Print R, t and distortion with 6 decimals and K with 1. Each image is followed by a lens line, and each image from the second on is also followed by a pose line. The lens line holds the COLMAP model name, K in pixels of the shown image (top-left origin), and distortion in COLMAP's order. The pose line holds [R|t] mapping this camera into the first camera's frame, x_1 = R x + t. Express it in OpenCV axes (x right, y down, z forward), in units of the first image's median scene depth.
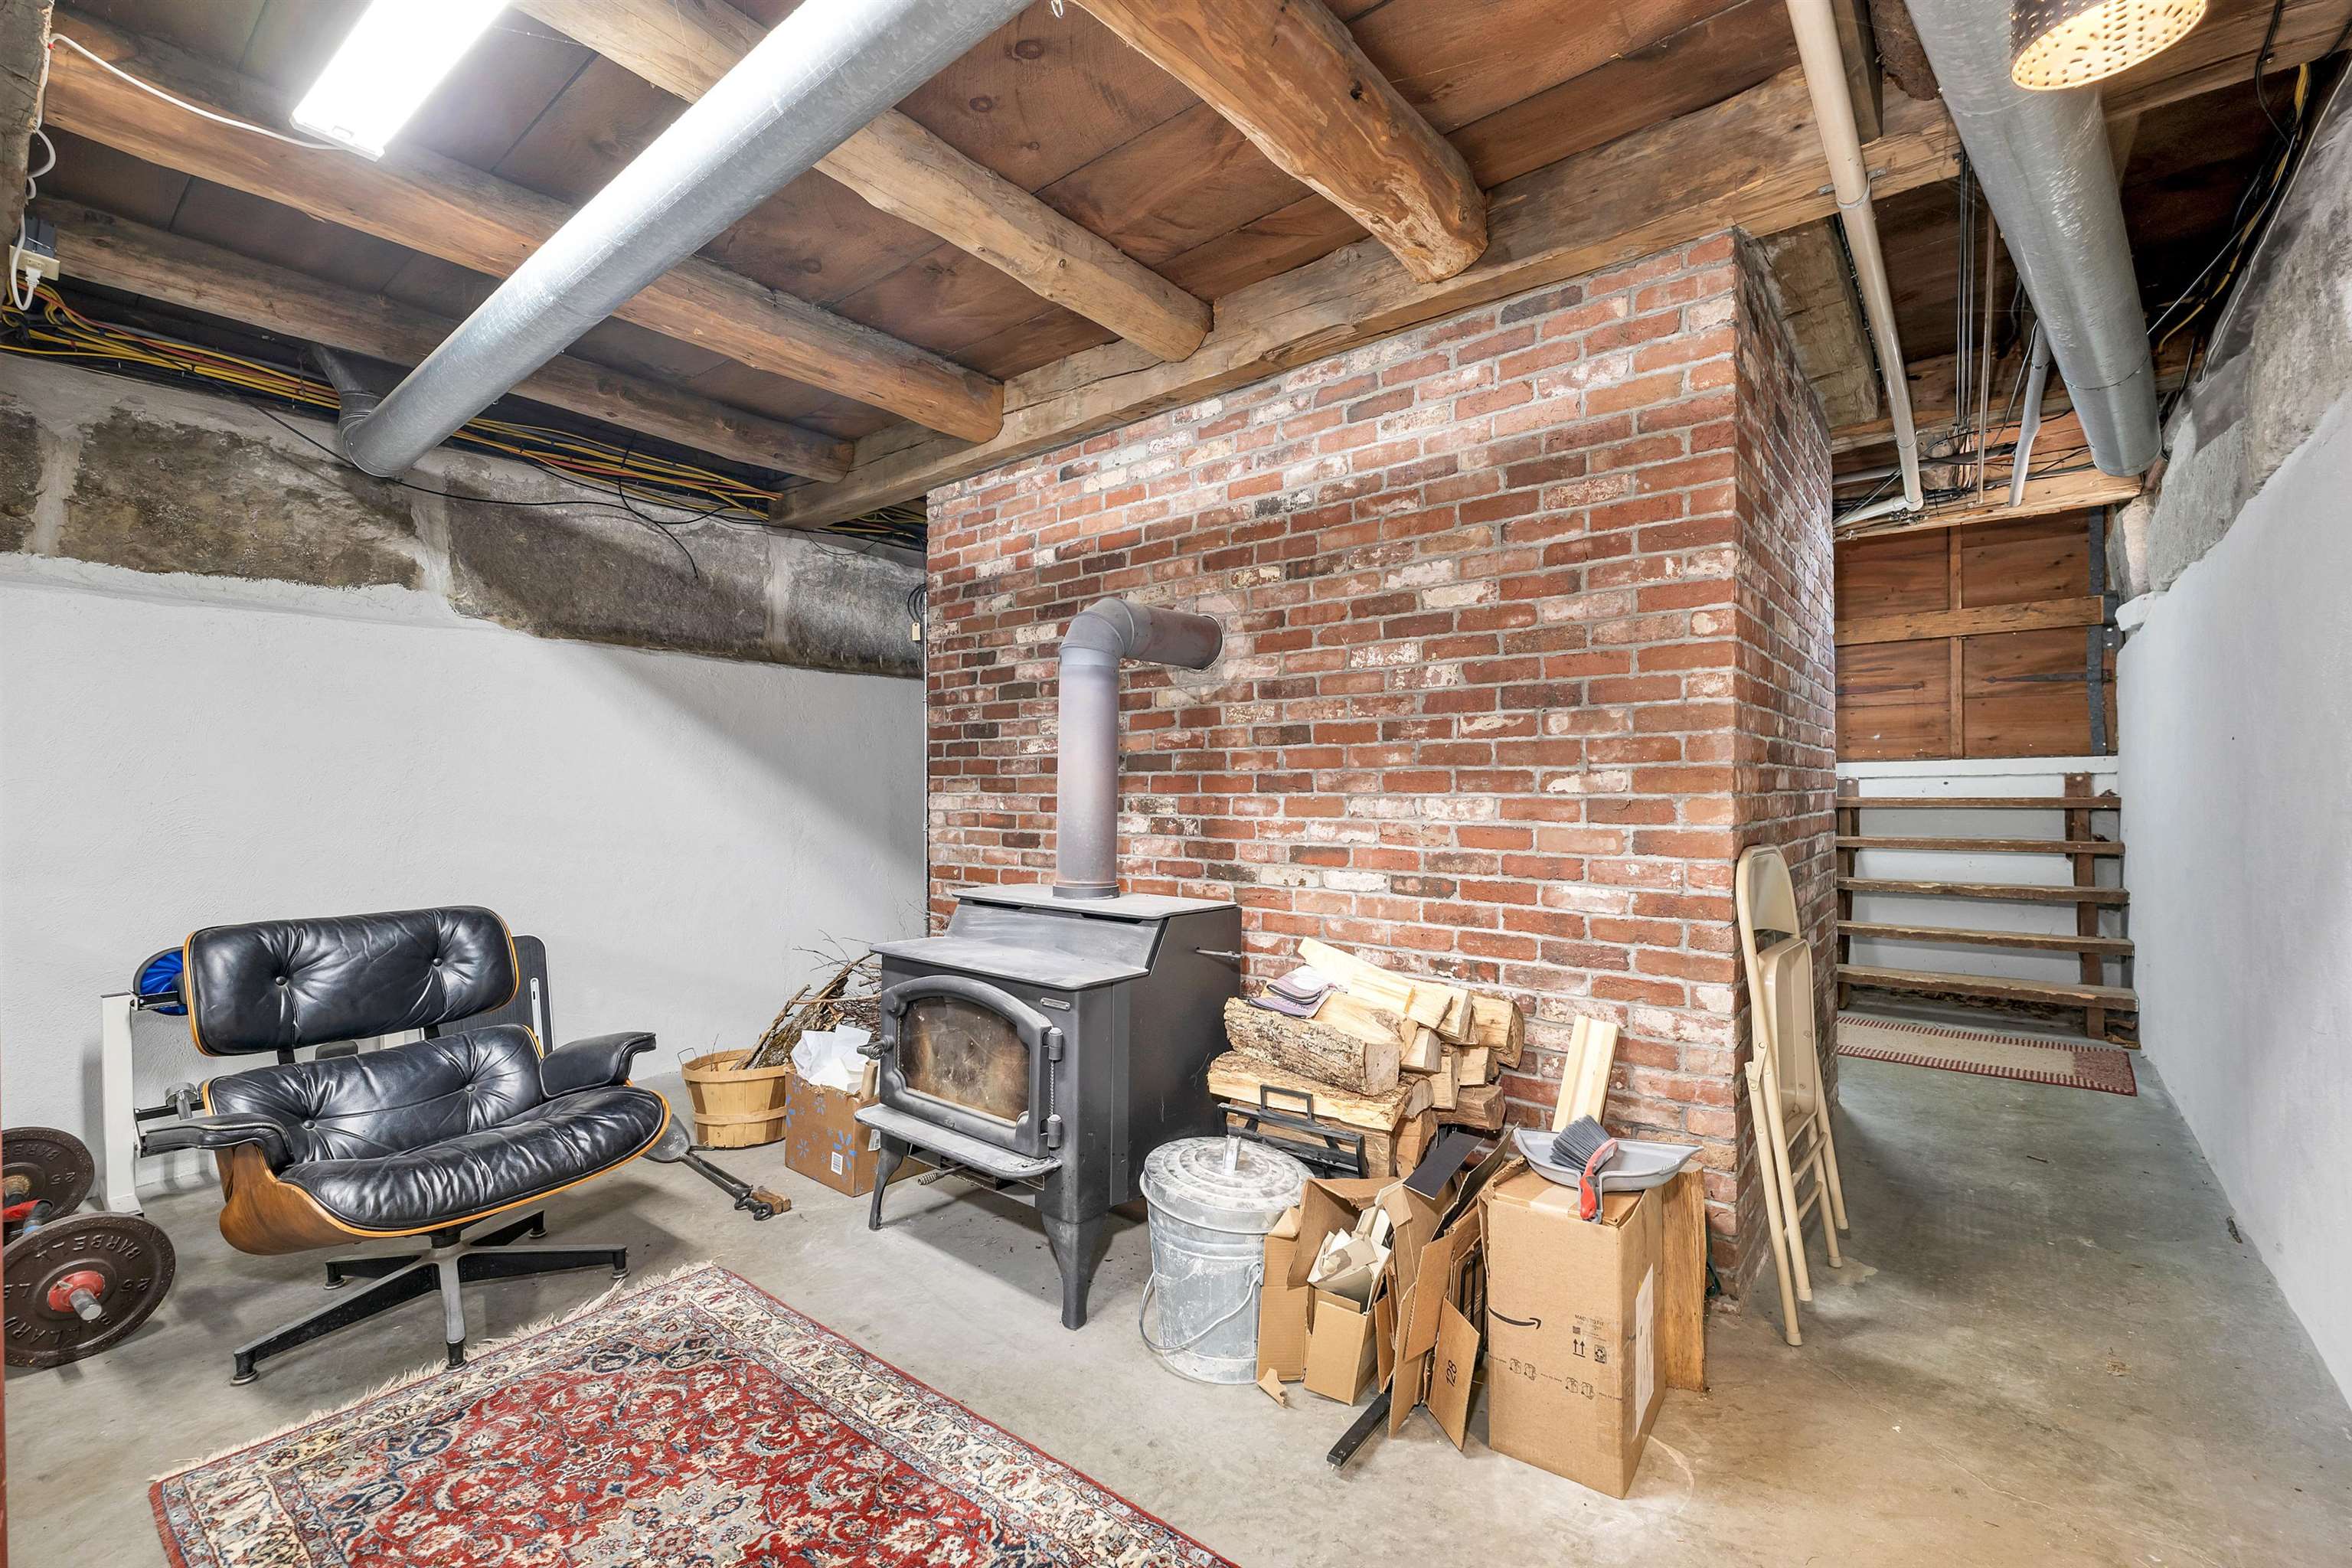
lens RADIAL K [[994.3, 0, 1180.7], [0, 994.3, 787.3], [0, 0, 1]] dist [0.002992, 0.000078]
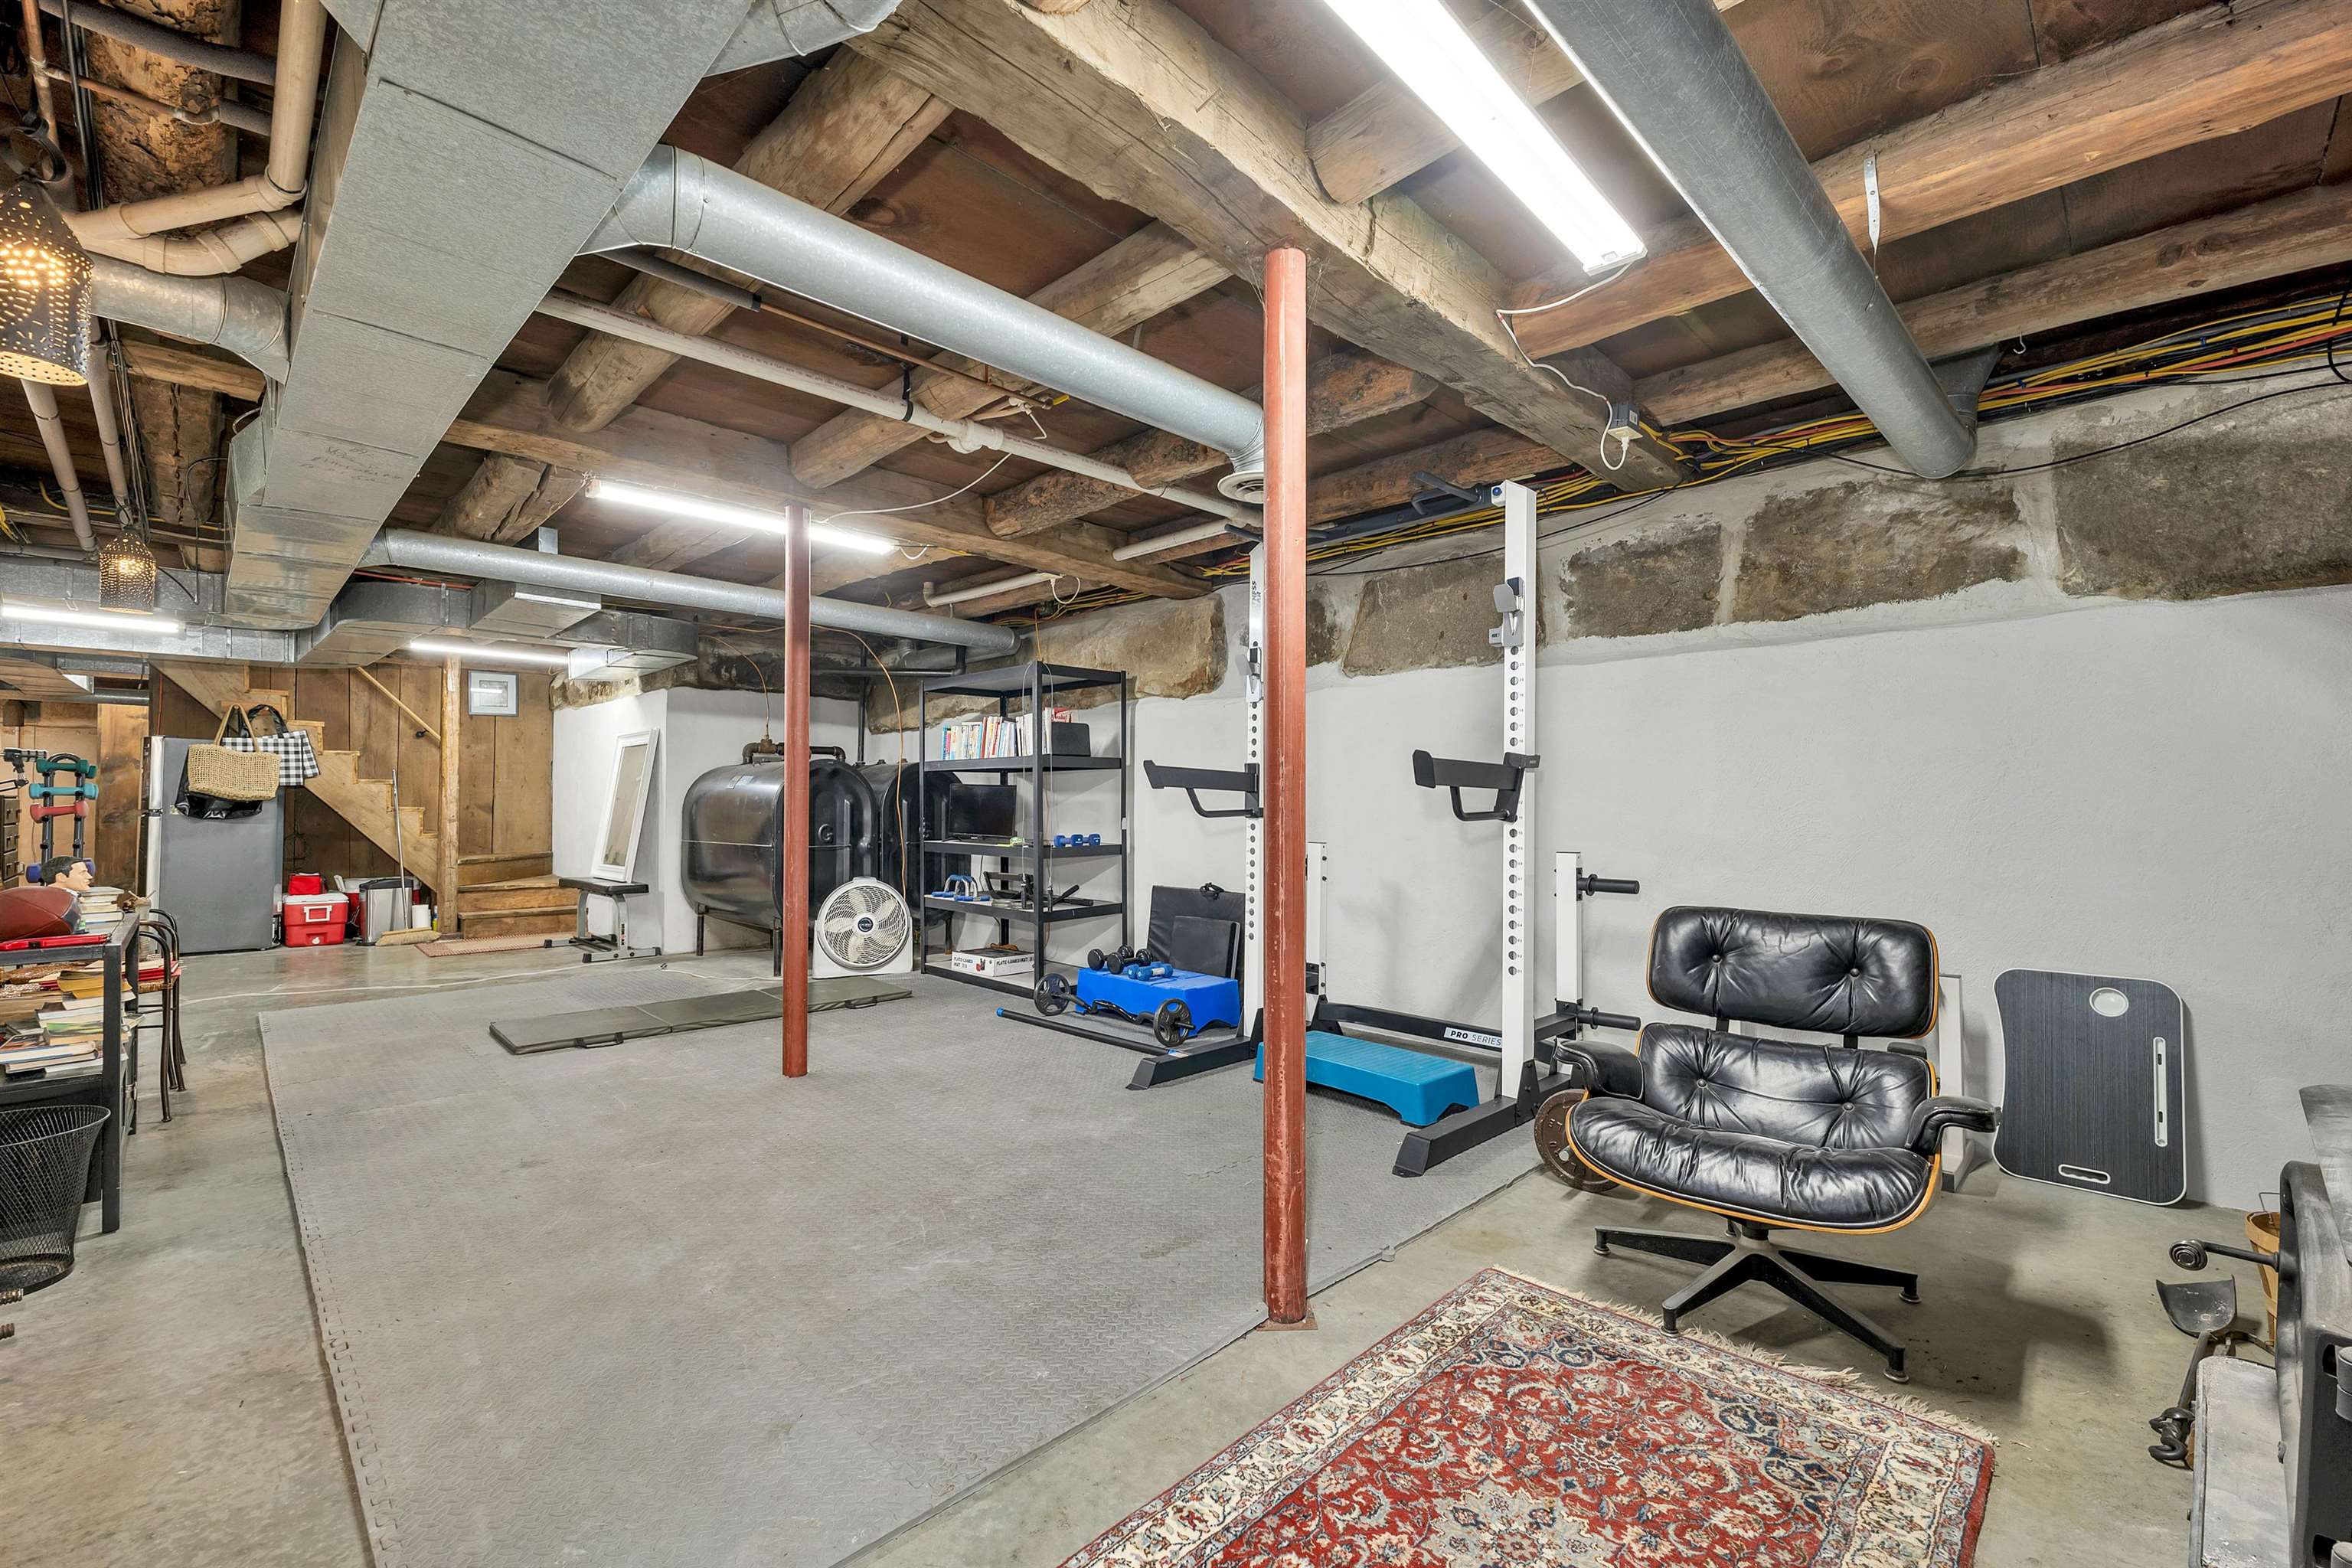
lens RADIAL K [[994.3, 0, 1183.6], [0, 994.3, 786.8], [0, 0, 1]] dist [0.002992, 0.000078]
pose [[-0.109110, -0.009703, -0.993982, 0.275885], [0.000134, 0.999952, -0.009776, 0.001877], [0.994030, -0.001200, -0.109104, 0.405488]]
